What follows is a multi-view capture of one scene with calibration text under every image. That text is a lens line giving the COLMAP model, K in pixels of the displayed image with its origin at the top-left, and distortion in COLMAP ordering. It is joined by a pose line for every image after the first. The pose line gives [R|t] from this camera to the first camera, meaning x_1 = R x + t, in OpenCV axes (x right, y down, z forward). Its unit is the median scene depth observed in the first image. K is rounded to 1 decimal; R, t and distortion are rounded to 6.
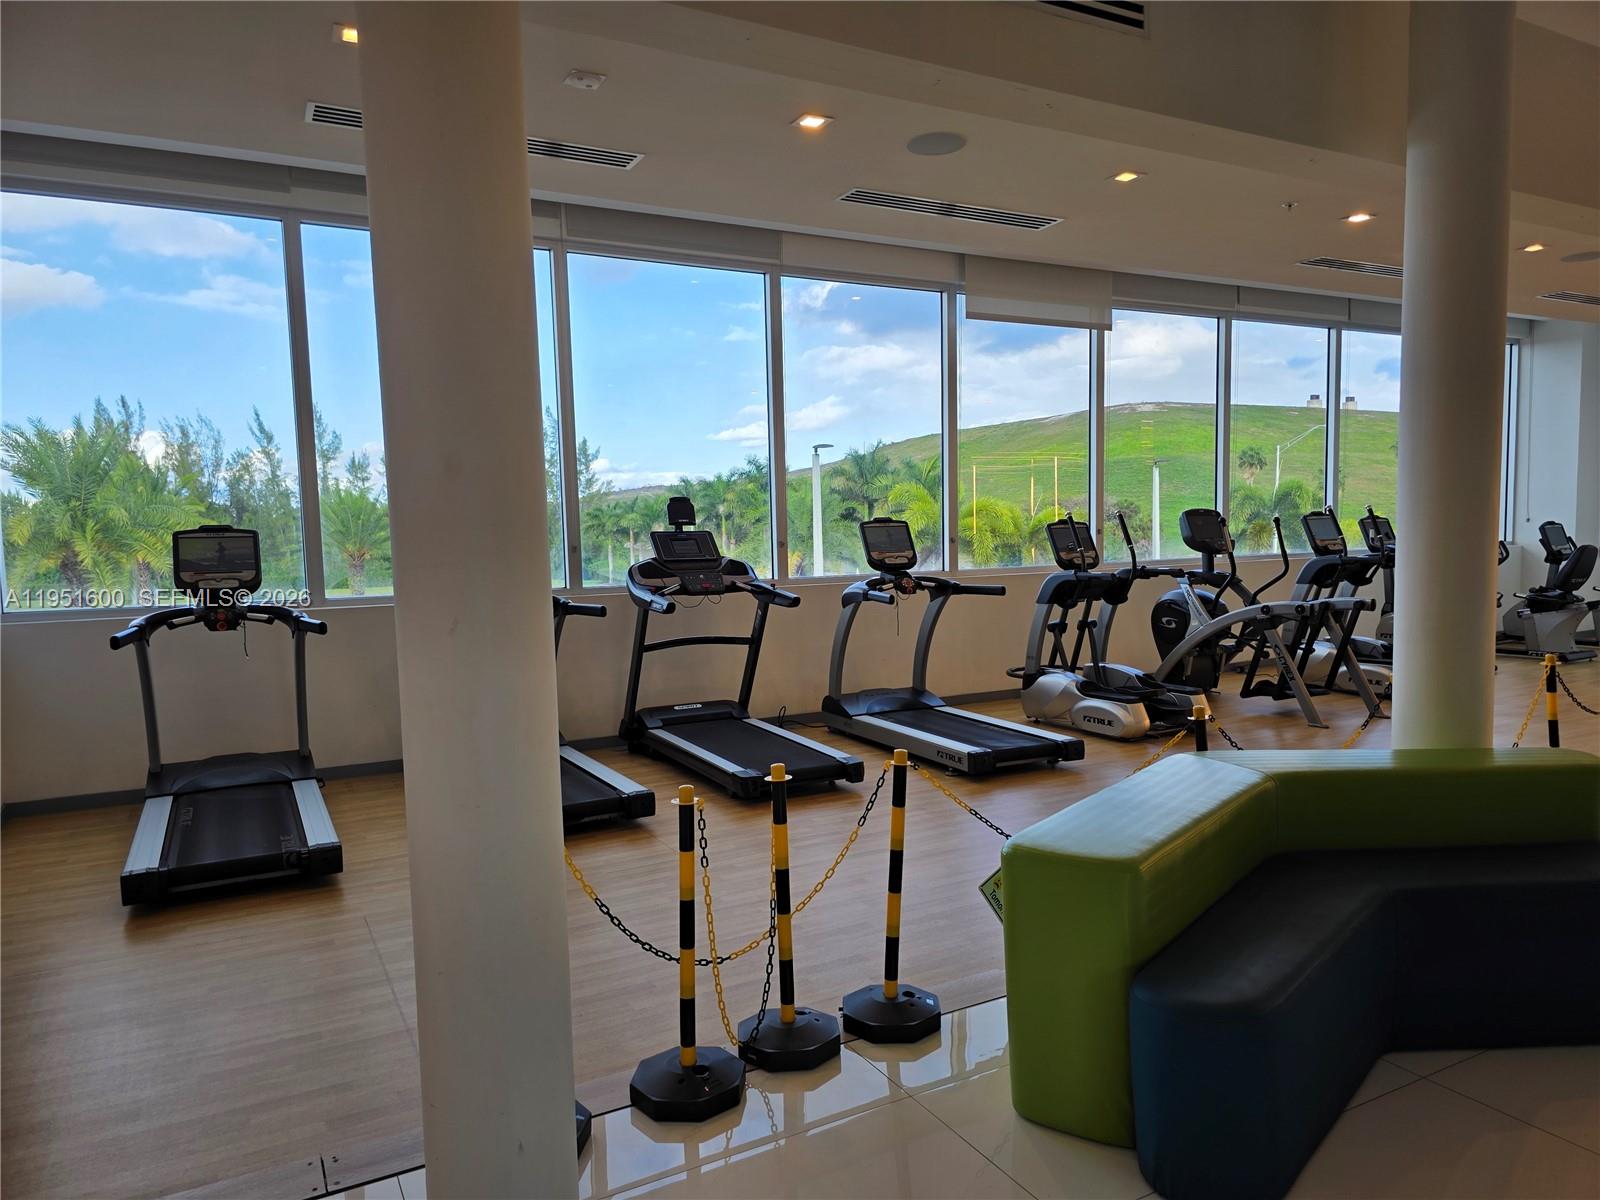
lens RADIAL K [[1074.7, 0, 807.2], [0, 1074.7, 607.5], [0, 0, 1]] dist [0.045267, -0.008697]
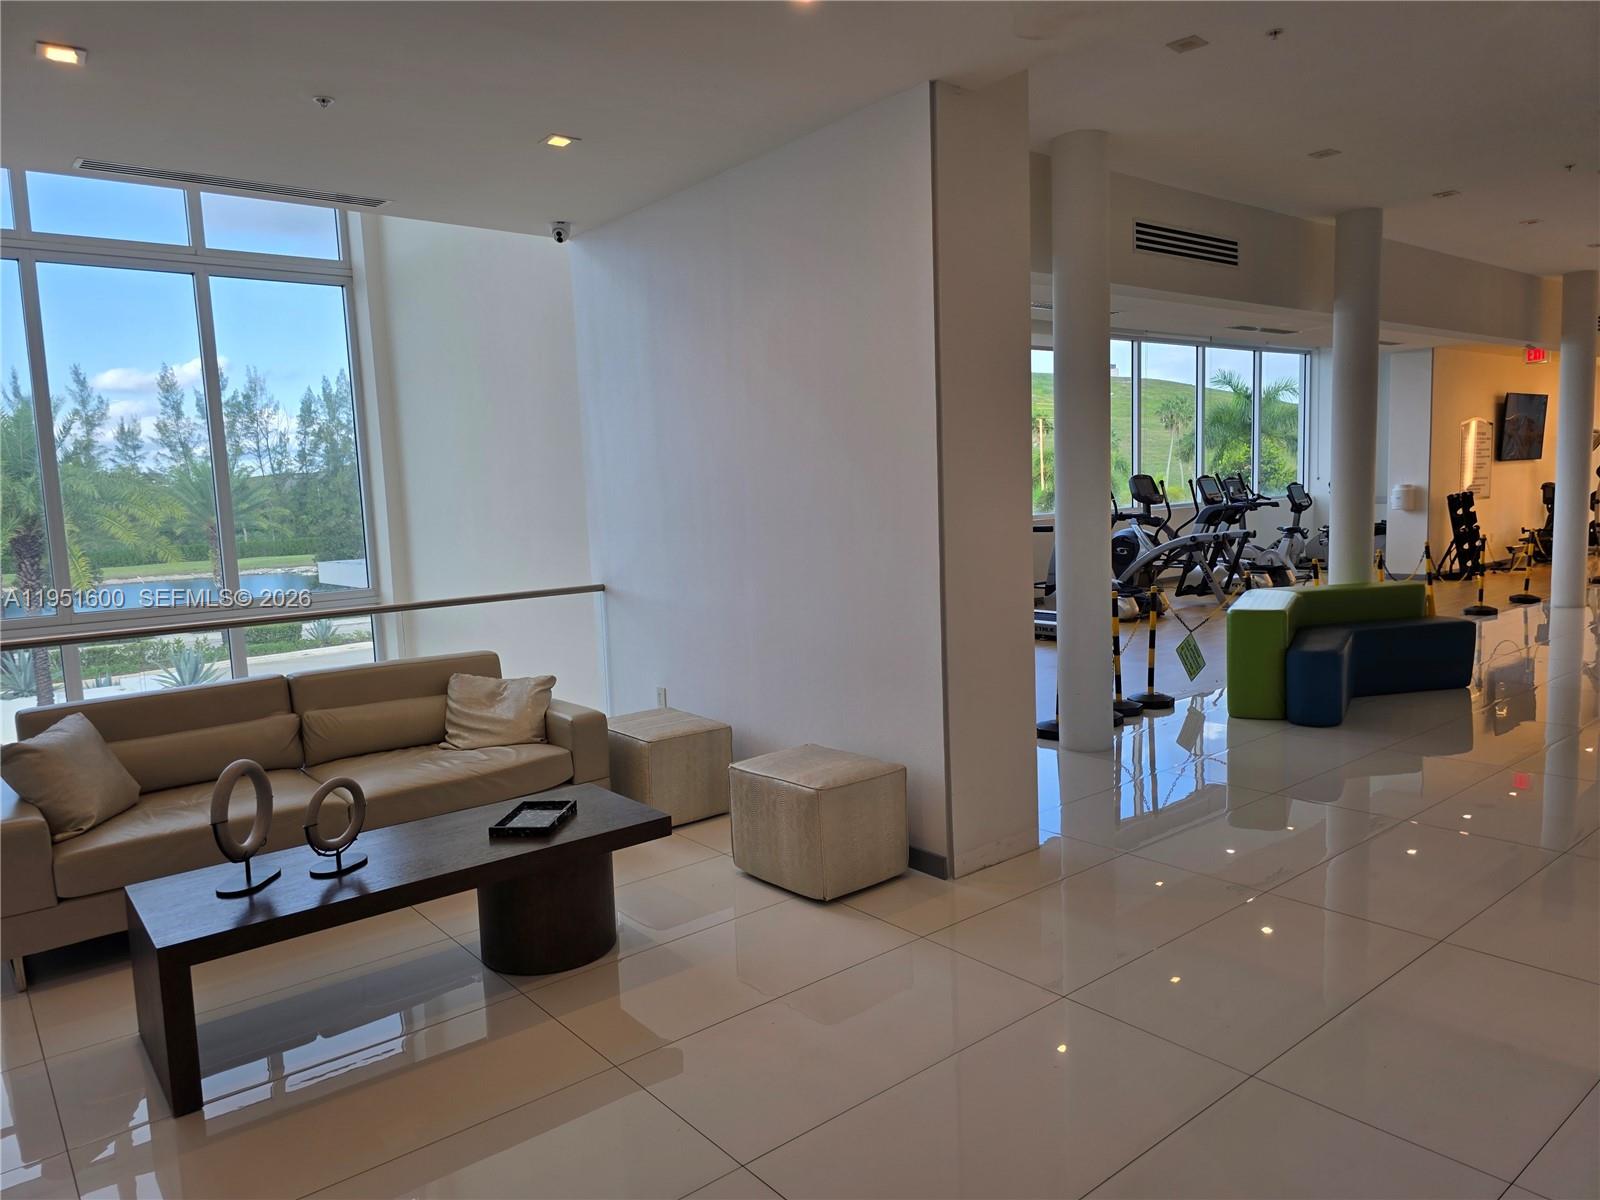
lens RADIAL K [[1074.7, 0, 804.6], [0, 1074.7, 592.4], [0, 0, 1]] dist [0.045267, -0.008697]
pose [[0.983324, -0.032203, 0.178988, -0.425361], [0.028769, 0.999349, 0.021747, 0.030203], [-0.179572, -0.016235, 0.983611, -0.452790]]
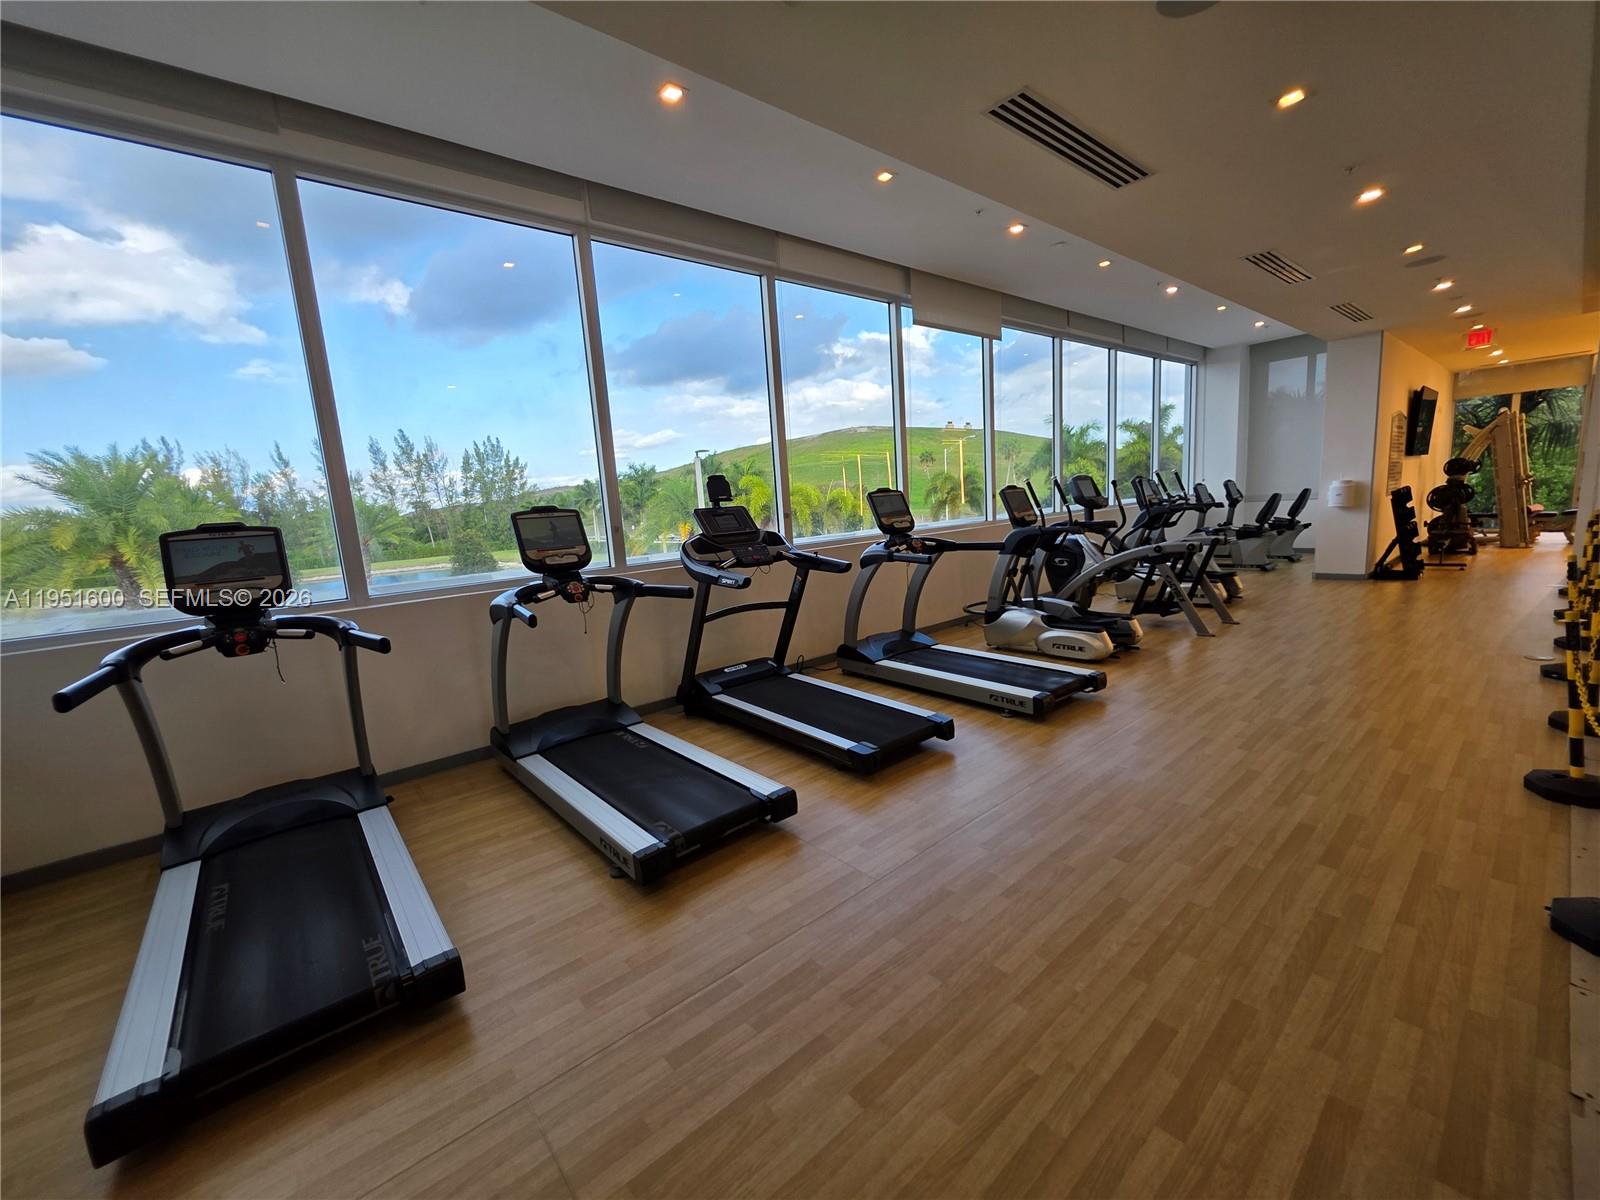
lens RADIAL K [[646.2, 0, 795.5], [0, 646.2, 597.0], [0, 0, 1]] dist [0.002654, 0.001352]
pose [[0.978766, -0.071261, 0.192198, -0.165424], [0.058593, 0.995767, 0.070816, -0.021993], [-0.196431, -0.058051, 0.978798, 0.328769]]
